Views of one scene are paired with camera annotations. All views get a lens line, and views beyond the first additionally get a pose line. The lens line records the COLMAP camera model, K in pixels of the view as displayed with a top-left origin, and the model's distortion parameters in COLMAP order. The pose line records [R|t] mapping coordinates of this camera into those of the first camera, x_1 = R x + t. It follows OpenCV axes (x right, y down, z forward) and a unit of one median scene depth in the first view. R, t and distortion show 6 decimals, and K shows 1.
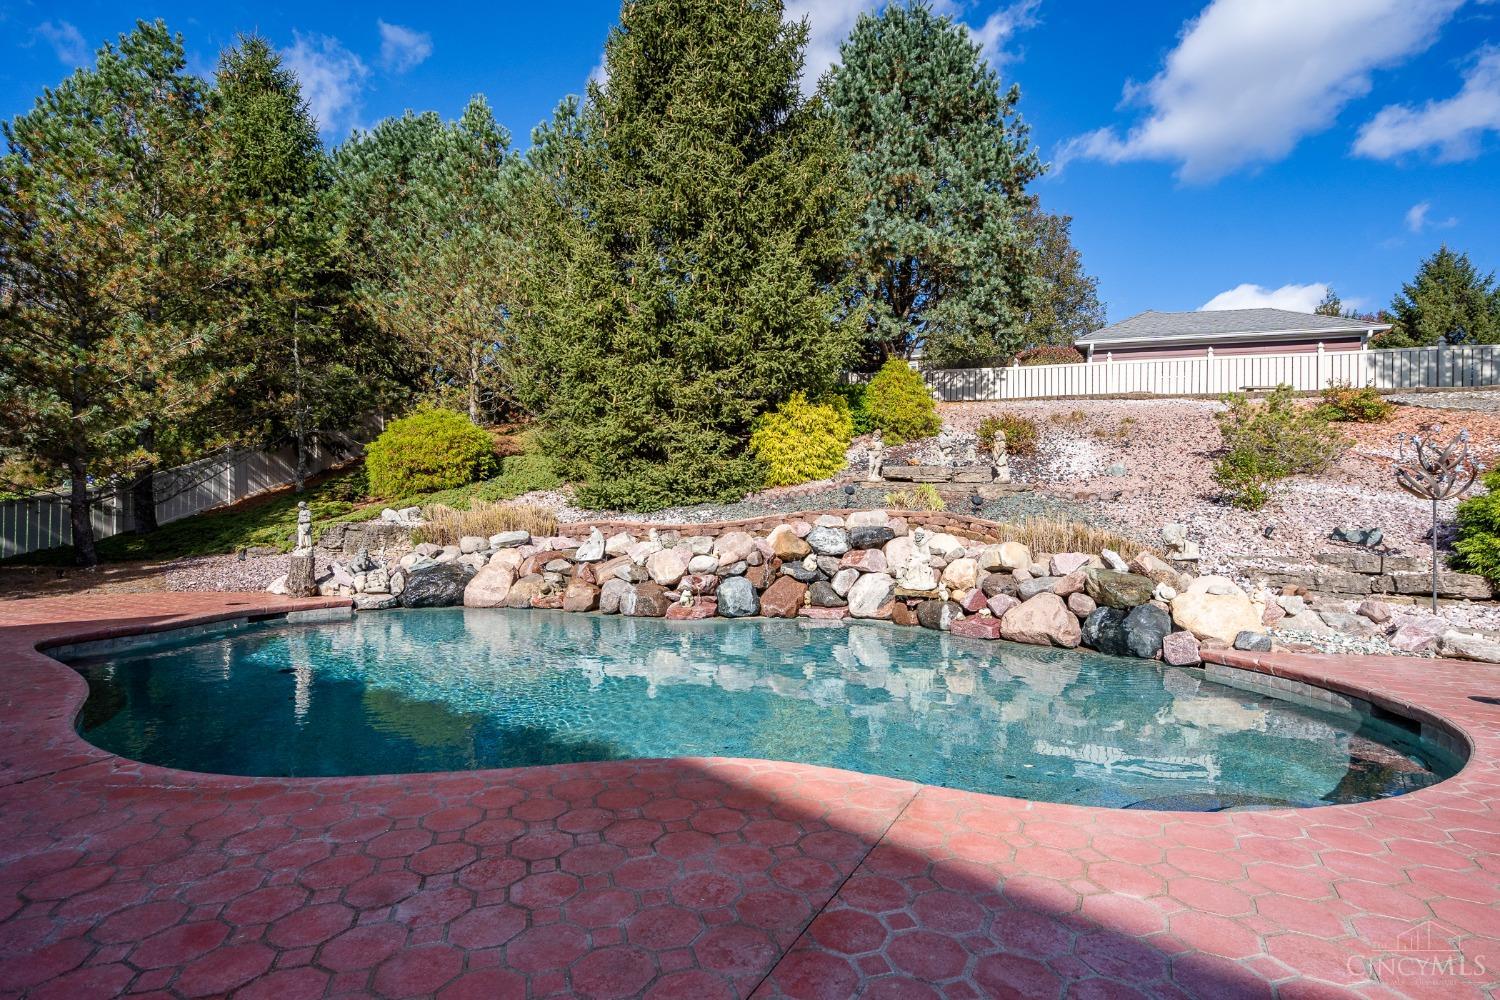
lens RADIAL K [[732.2, 0, 753.2], [0, 732.2, 507.8], [0, 0, 1]] dist [0.002052, 0.002530]
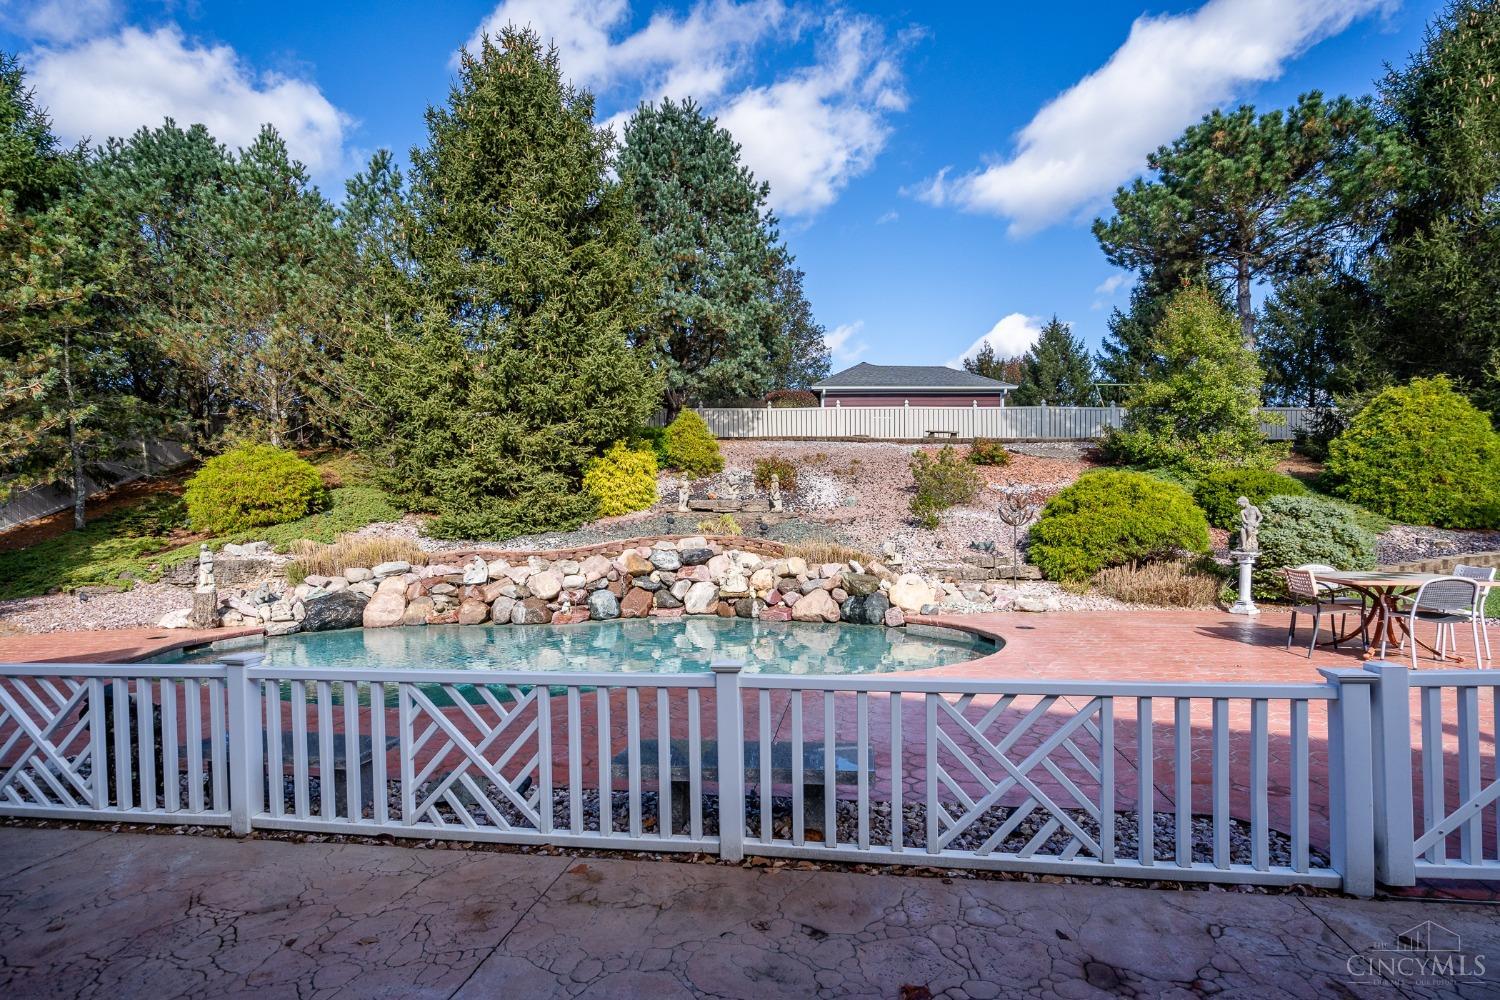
lens RADIAL K [[732.2, 0, 746.9], [0, 732.2, 530.6], [0, 0, 1]] dist [0.002052, 0.002530]
pose [[0.942199, -0.026942, 0.333968, -0.163903], [0.020008, 0.999507, 0.024187, -0.031160], [-0.334455, -0.016107, 0.942274, -0.263919]]
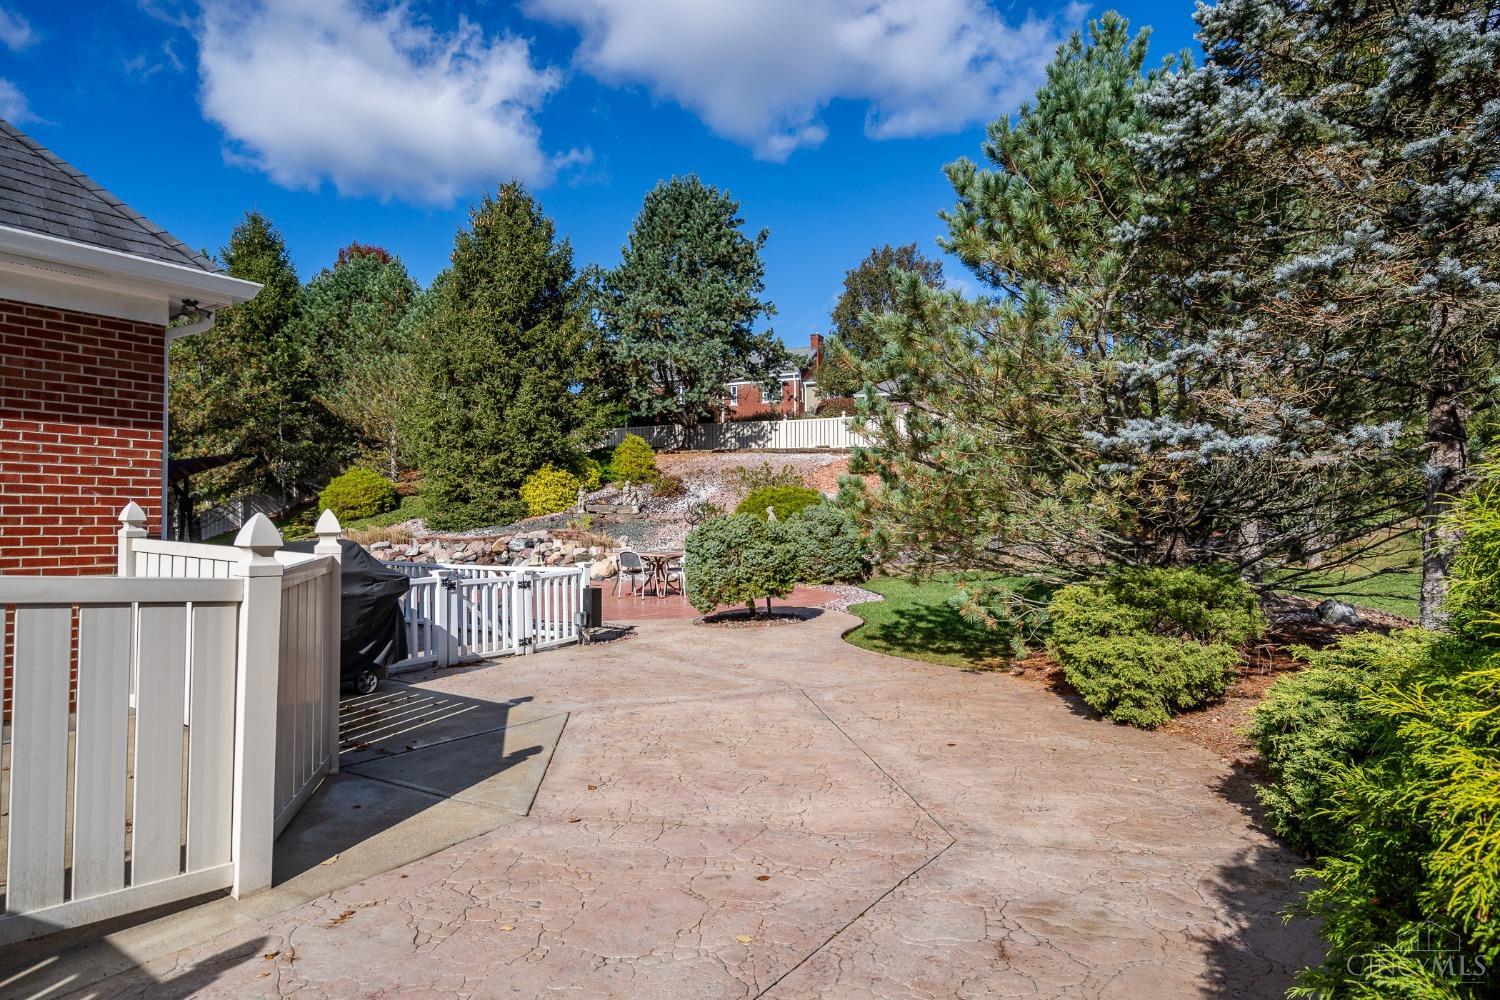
lens RADIAL K [[893.2, 0, 755.4], [0, 893.2, 501.5], [0, 0, 1]] dist [0.023239, 0.000173]
pose [[0.996270, -0.011084, -0.085576, 0.786781], [0.009613, 0.999799, -0.017580, -0.021657], [0.085753, 0.016692, 0.996177, -1.181881]]
